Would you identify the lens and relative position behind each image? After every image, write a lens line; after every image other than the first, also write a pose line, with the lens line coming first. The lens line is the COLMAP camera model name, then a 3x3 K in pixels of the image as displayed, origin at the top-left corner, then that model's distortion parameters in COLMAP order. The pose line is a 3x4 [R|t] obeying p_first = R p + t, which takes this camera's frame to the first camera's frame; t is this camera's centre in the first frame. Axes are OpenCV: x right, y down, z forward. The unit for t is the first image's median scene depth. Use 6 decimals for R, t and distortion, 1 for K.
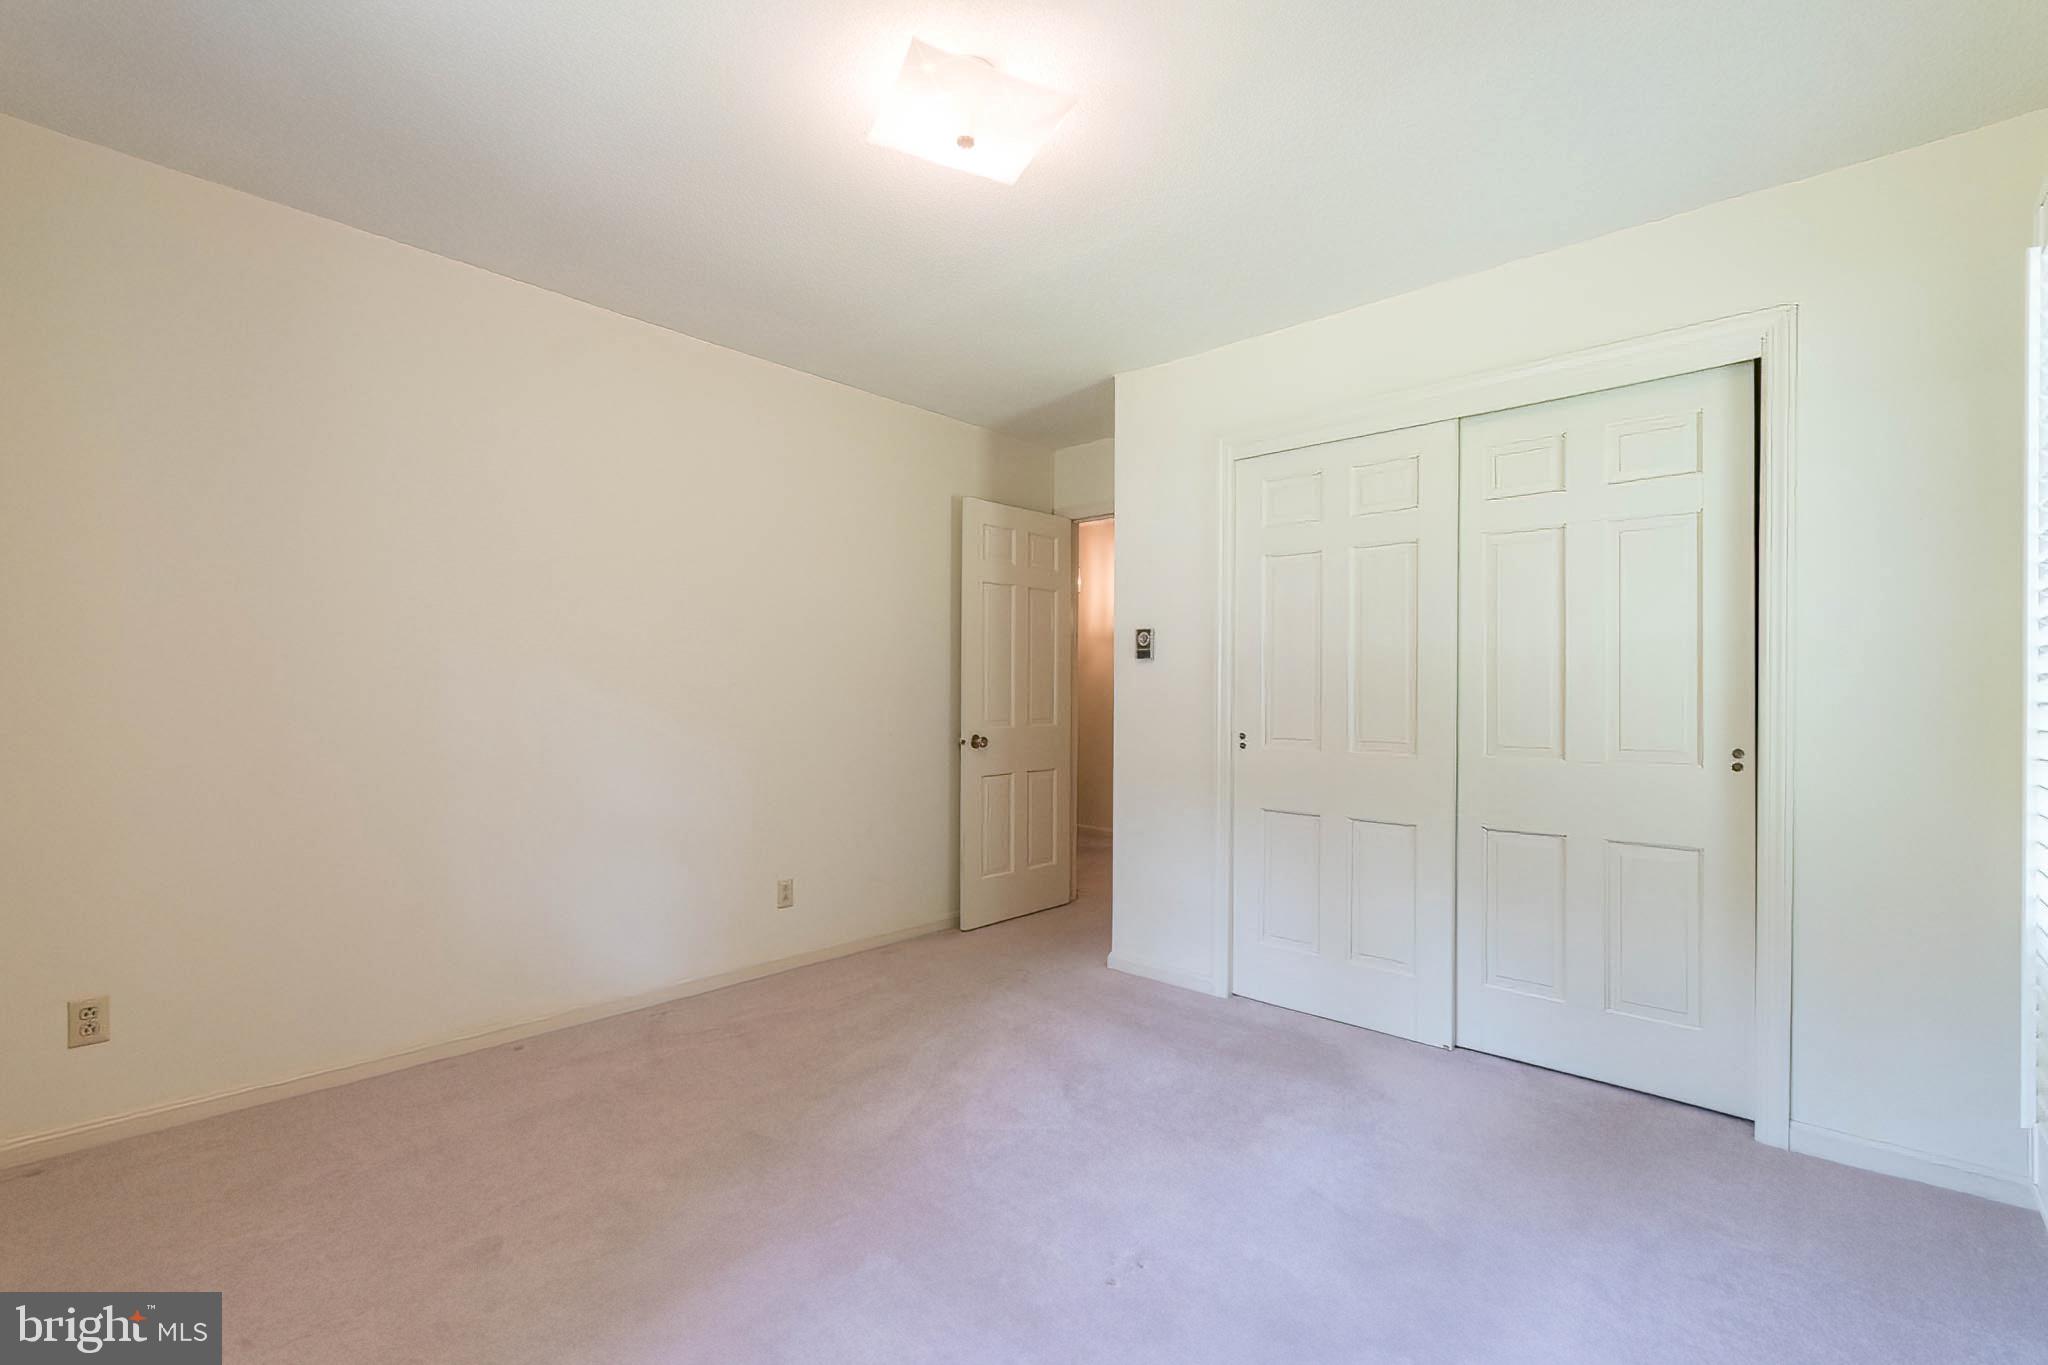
lens RADIAL K [[909.6, 0, 1018.7], [0, 909.6, 690.2], [0, 0, 1]] dist [0.000587, 0.000262]
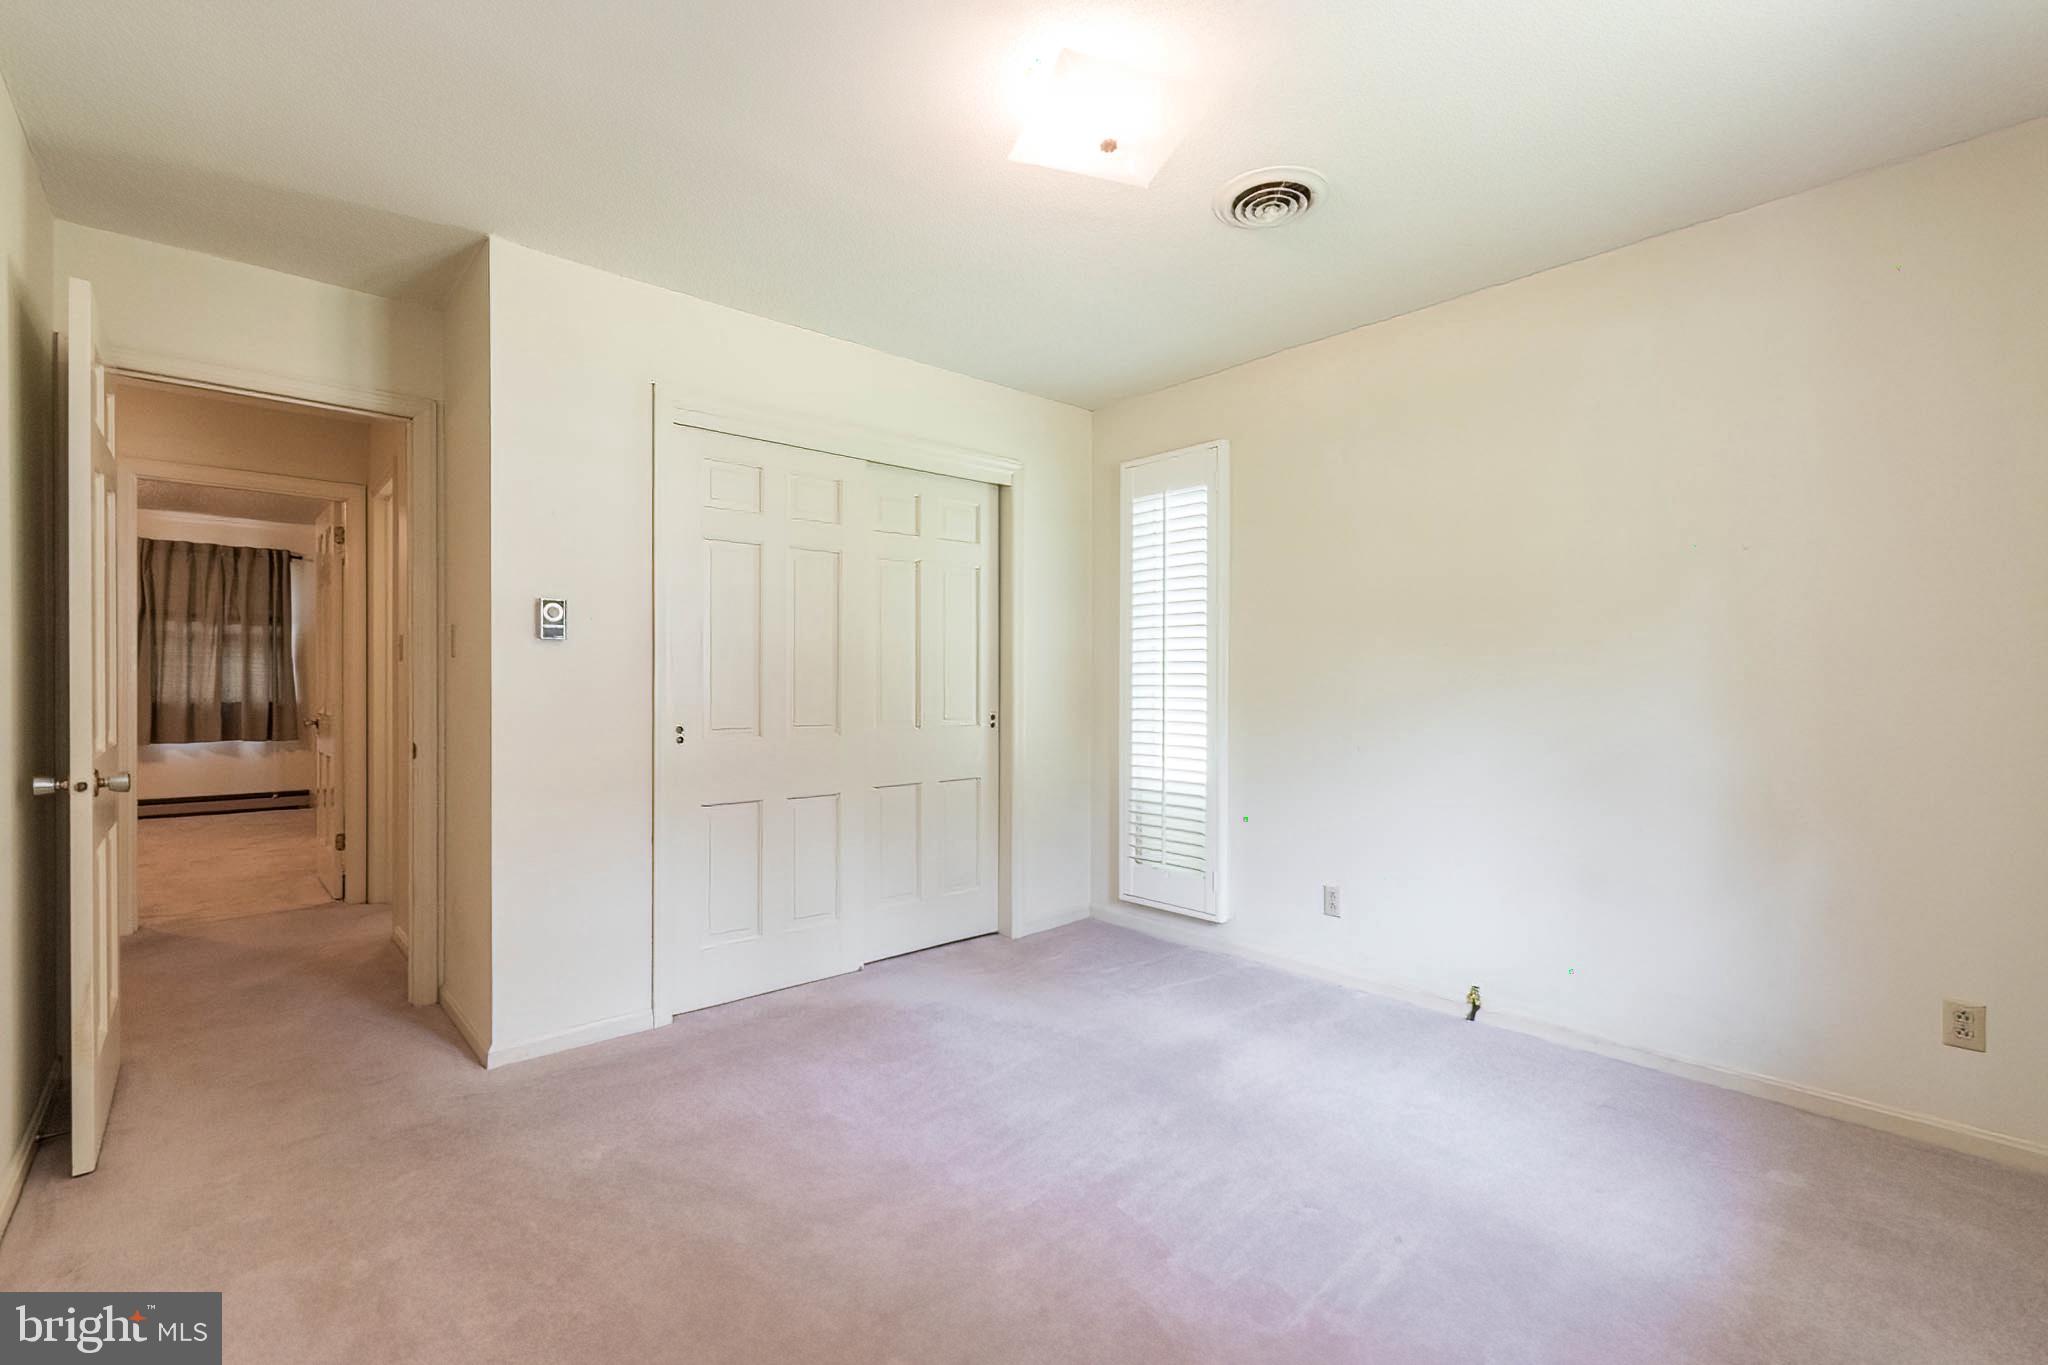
lens RADIAL K [[909.6, 0, 1018.7], [0, 909.6, 690.2], [0, 0, 1]] dist [0.000587, 0.000262]
pose [[0.095764, -0.015026, 0.995291, -0.849548], [-0.003326, 0.999876, 0.015415, -0.005718], [-0.995398, -0.004786, 0.095702, 0.777579]]
